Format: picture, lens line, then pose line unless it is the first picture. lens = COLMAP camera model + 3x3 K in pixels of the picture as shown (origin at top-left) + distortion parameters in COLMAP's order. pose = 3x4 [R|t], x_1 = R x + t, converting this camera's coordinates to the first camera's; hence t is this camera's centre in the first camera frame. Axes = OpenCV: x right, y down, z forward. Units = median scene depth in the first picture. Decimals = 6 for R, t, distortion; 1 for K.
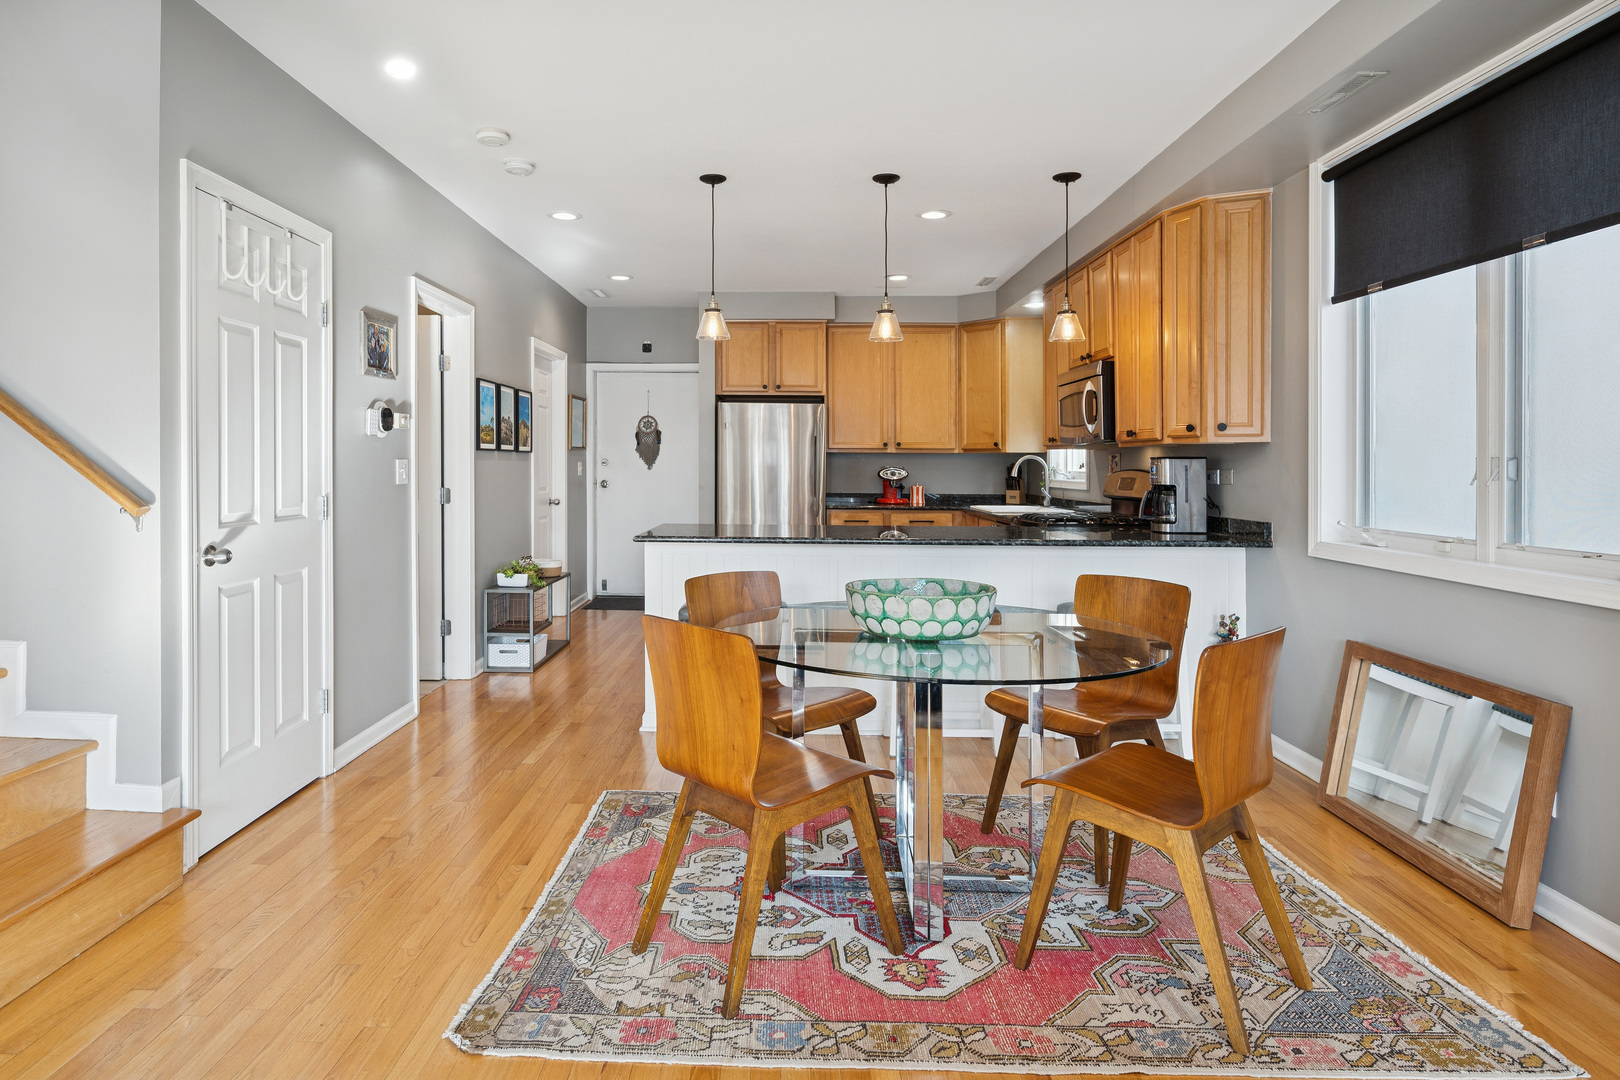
lens RADIAL K [[930.5, 0, 760.2], [0, 930.5, 480.4], [0, 0, 1]] dist [-0.007030, 0.002883]
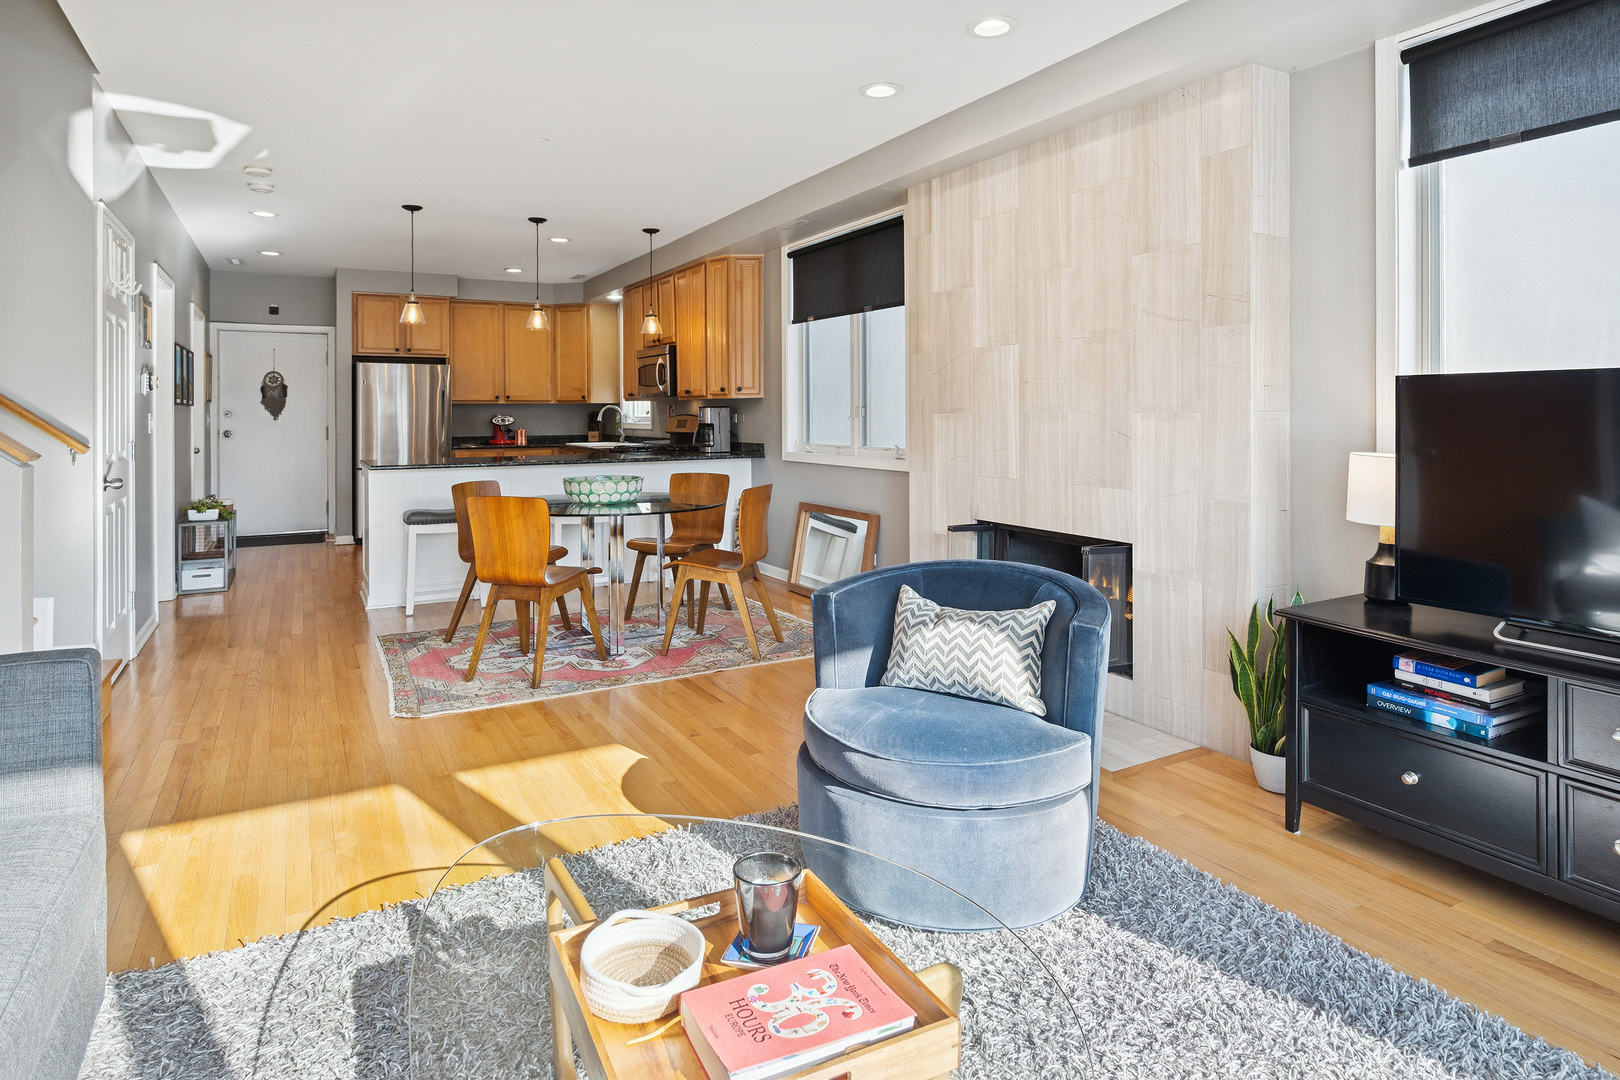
lens RADIAL K [[863.4, 0, 816.6], [0, 863.4, 427.7], [0, 0, 1]] dist [-0.003928, 0.000753]
pose [[0.839790, -0.019945, 0.542545, -0.350087], [0.018461, 0.999796, 0.008179, 0.004161], [-0.542598, 0.003147, 0.839987, -0.571231]]
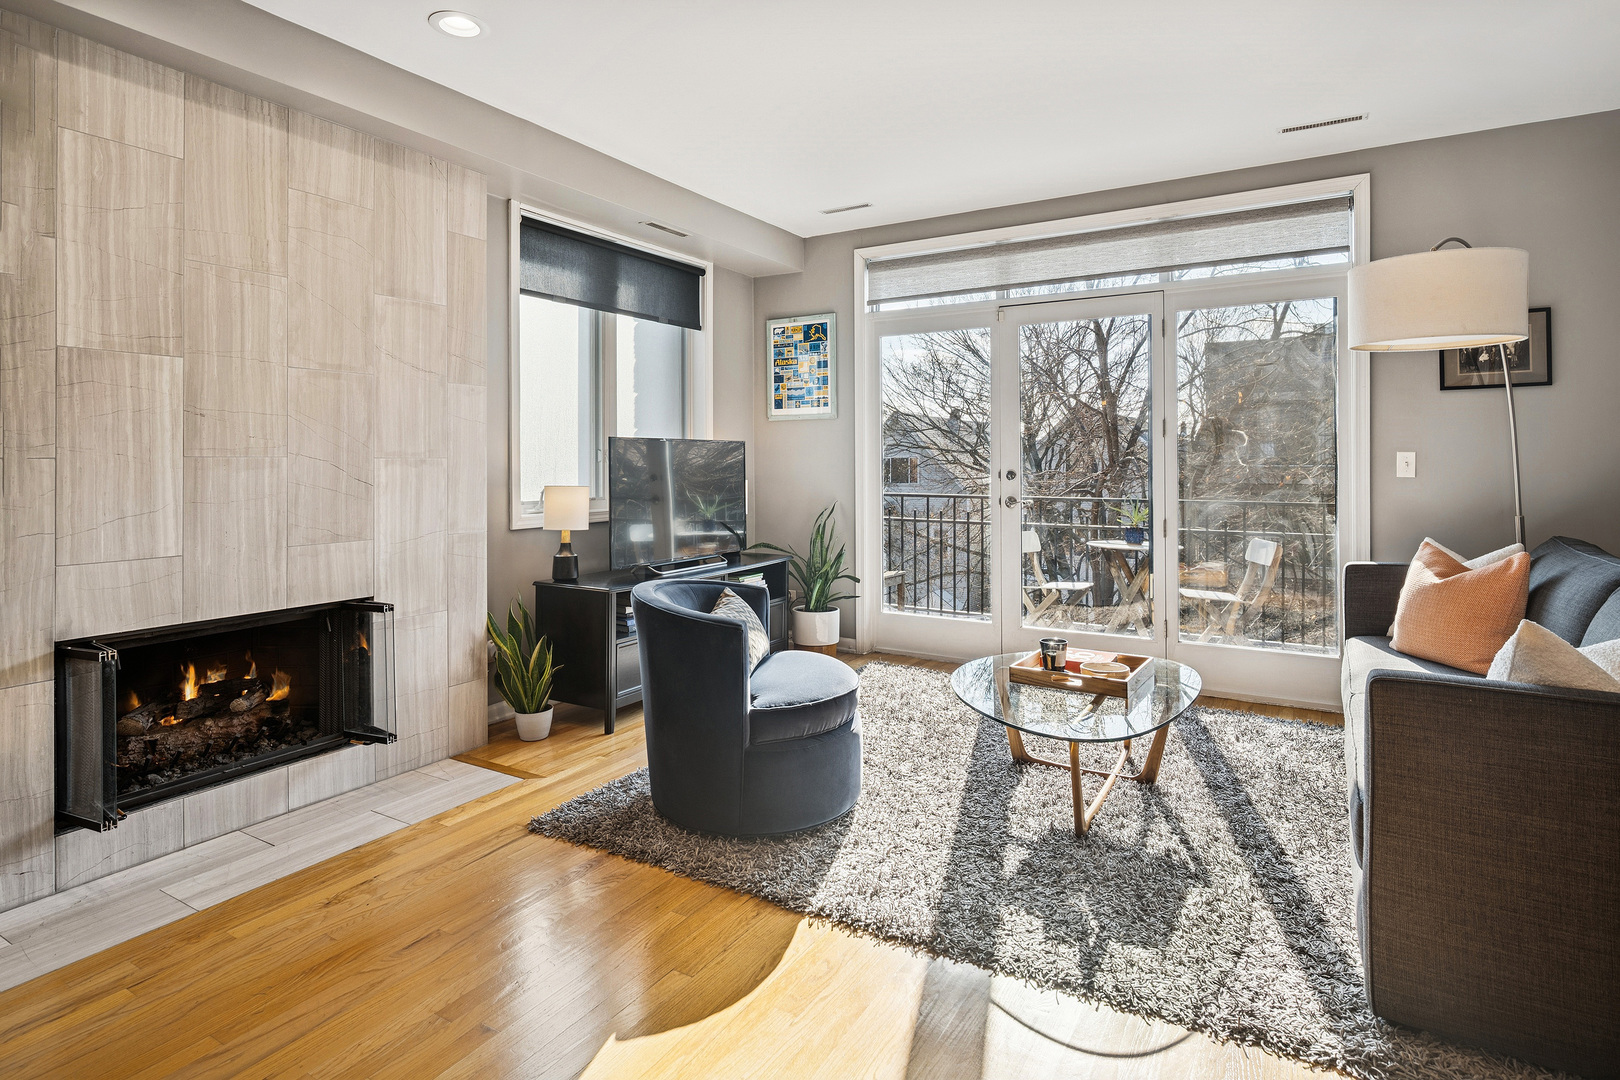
lens RADIAL K [[847.1, 0, 803.3], [0, 847.1, 478.9], [0, 0, 1]] dist [-0.002916, 0.000350]
pose [[-0.869786, -0.026397, 0.492723, -0.376144], [-0.004200, 0.998928, 0.046103, -0.022821], [-0.493412, 0.038031, -0.868964, 0.755343]]
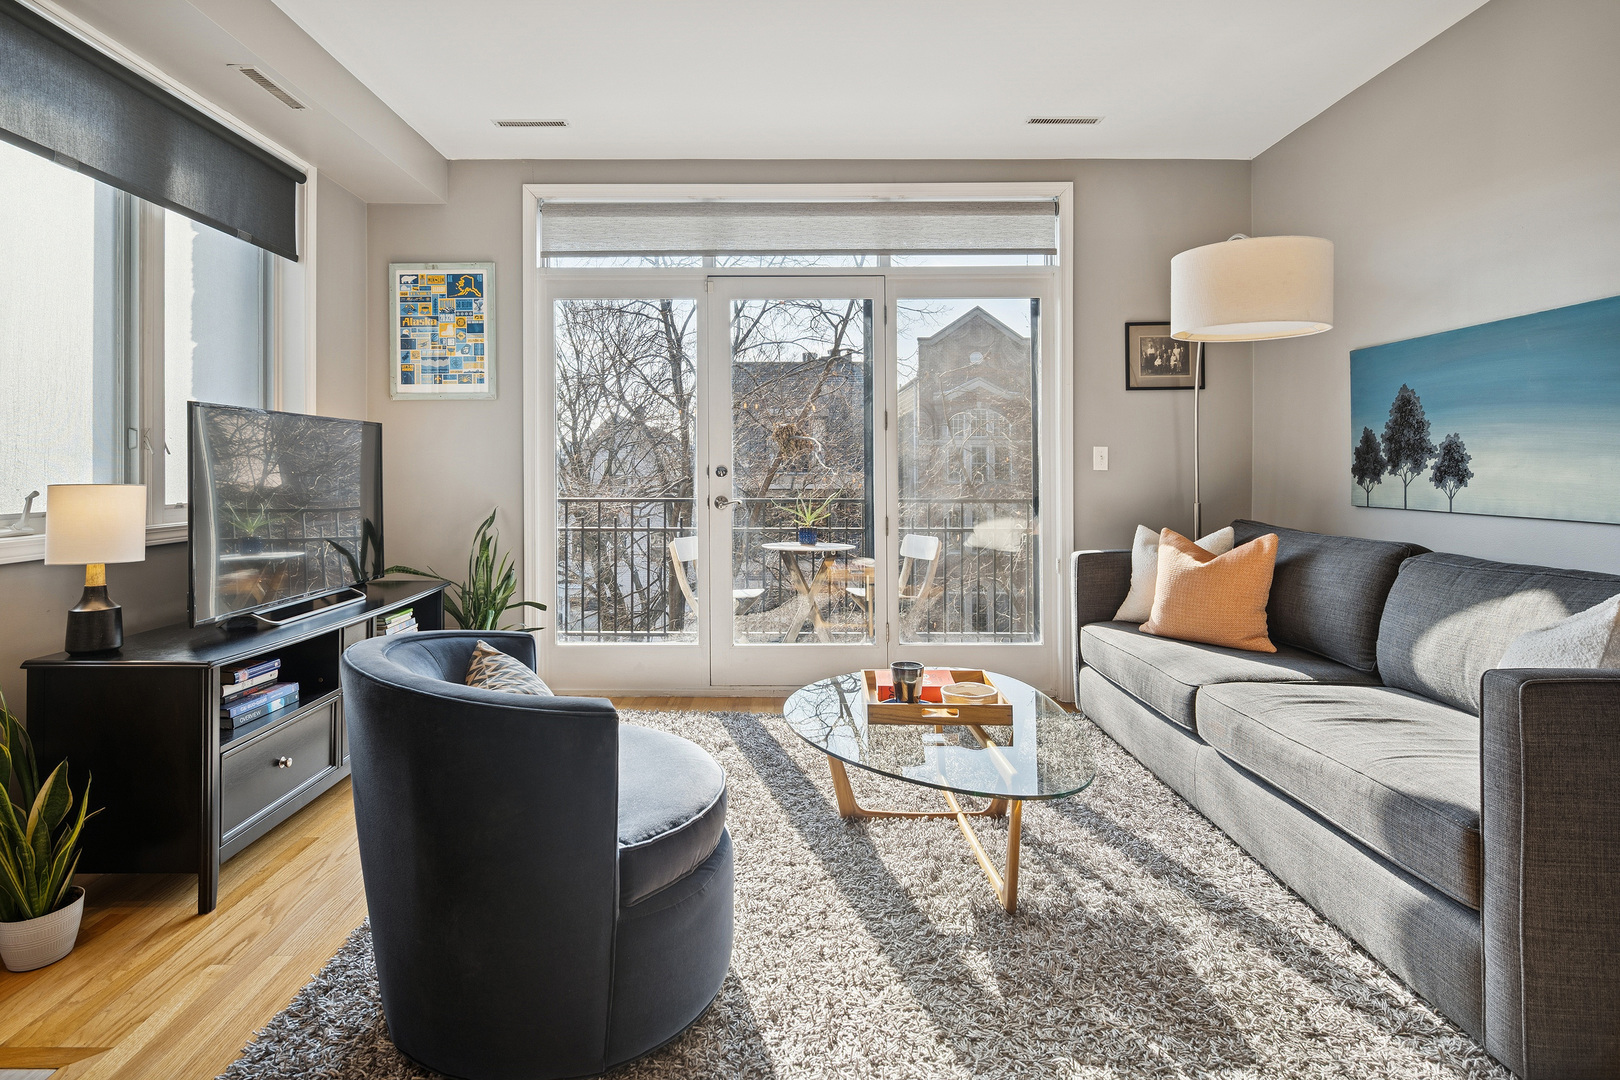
lens RADIAL K [[847.1, 0, 782.2], [0, 847.1, 472.6], [0, 0, 1]] dist [-0.002916, 0.000350]
pose [[-0.999621, -0.015717, -0.022621, -0.006756], [-0.016166, 0.999673, 0.019791, 0.013402], [0.022302, 0.020149, -0.999548, 0.556958]]
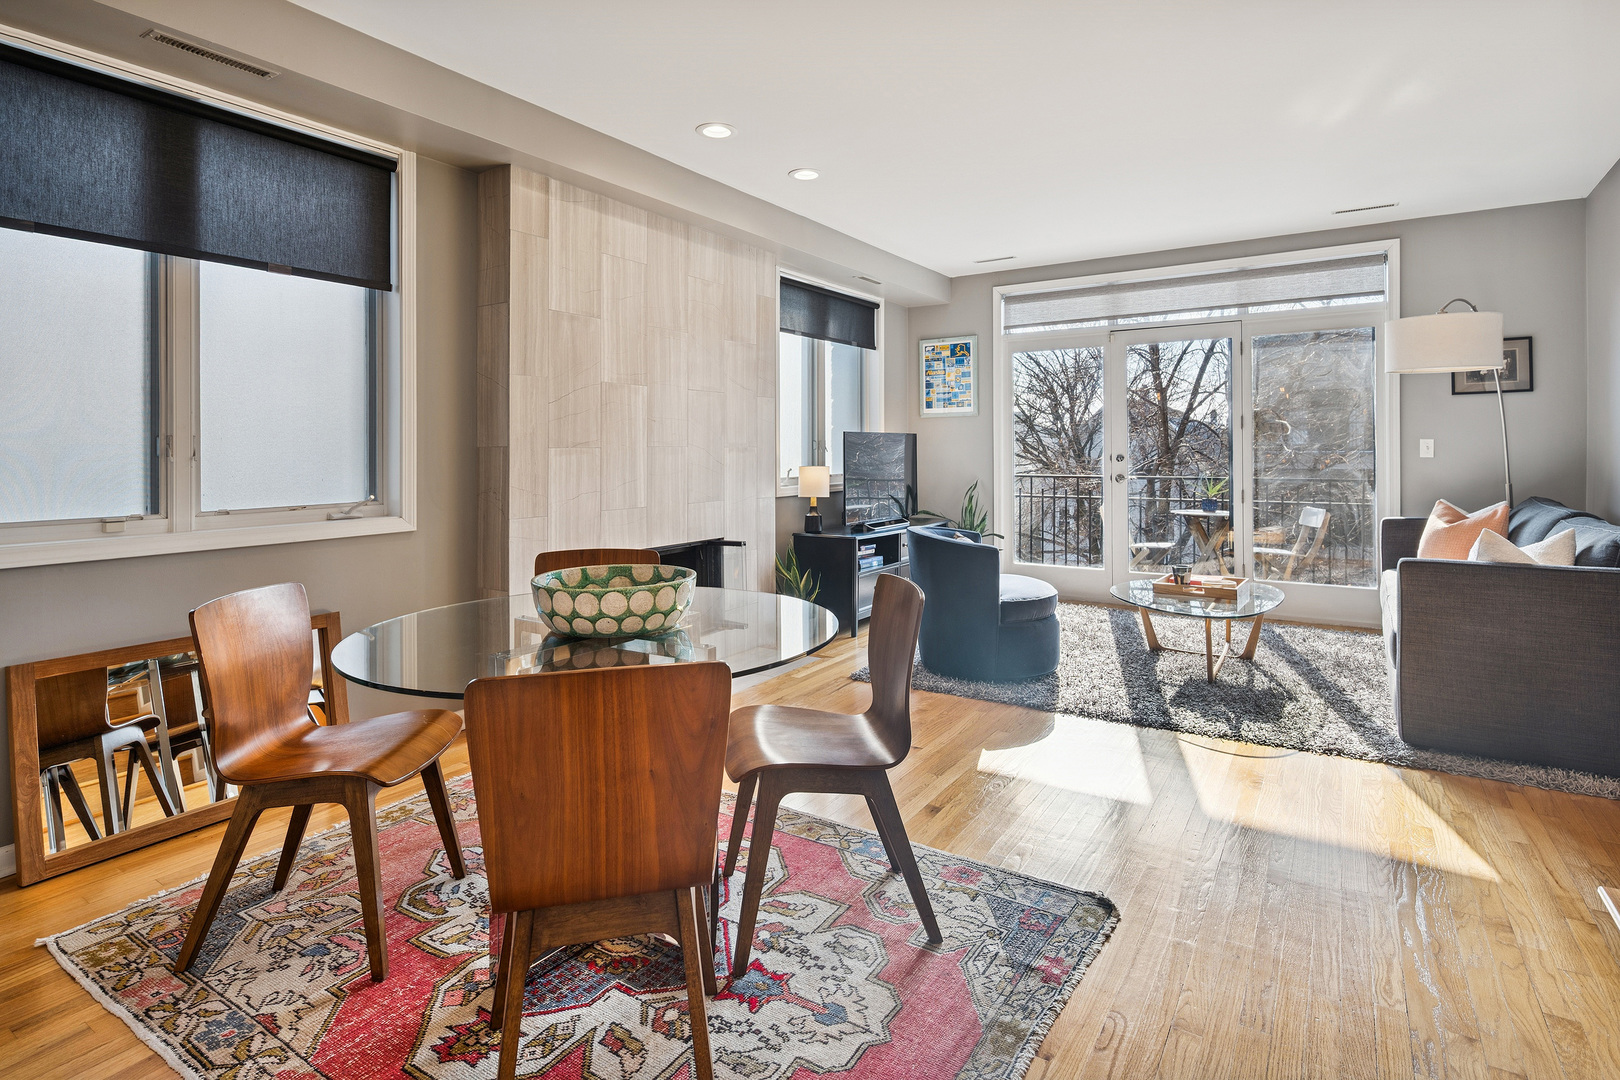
lens RADIAL K [[847.1, 0, 784.7], [0, 847.1, 467.6], [0, 0, 1]] dist [-0.002916, 0.000350]
pose [[-0.844768, -0.022012, 0.534680, -0.350798], [0.001596, 0.999046, 0.043652, -0.028742], [-0.535131, 0.037729, -0.843926, 1.374398]]
